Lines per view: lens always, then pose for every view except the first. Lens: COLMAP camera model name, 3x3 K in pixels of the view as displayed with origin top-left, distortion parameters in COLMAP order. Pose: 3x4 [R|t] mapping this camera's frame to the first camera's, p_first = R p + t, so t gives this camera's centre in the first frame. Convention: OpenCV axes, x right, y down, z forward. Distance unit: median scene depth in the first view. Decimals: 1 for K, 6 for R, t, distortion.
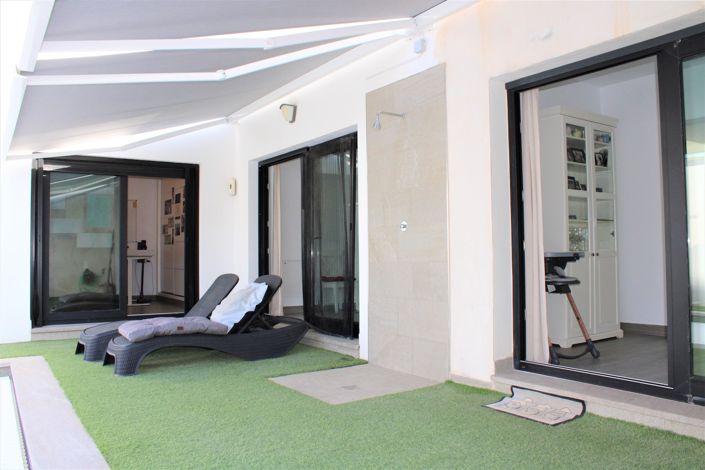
lens RADIAL K [[589.6, 0, 349.2], [0, 589.6, 236.9], [0, 0, 1]] dist [-0.122657, 0.075432]
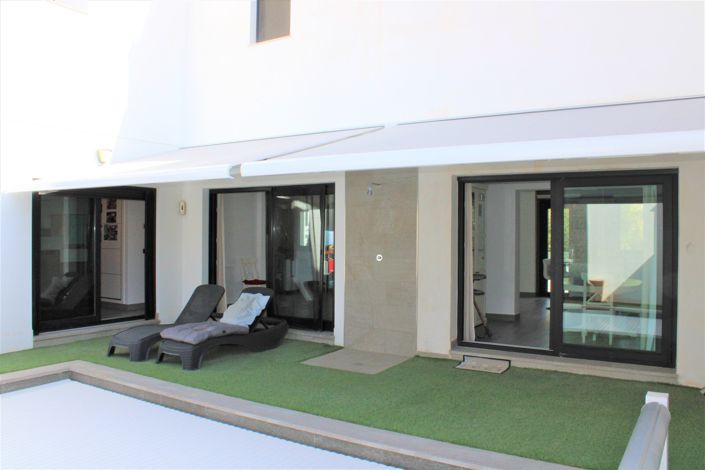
lens RADIAL K [[589.6, 0, 353.7], [0, 589.6, 230.3], [0, 0, 1]] dist [-0.122657, 0.075432]
pose [[0.909592, 0.016877, 0.415159, -0.611736], [-0.026849, 0.999474, 0.018195, -0.116321], [-0.414634, -0.027697, 0.909567, -0.368788]]
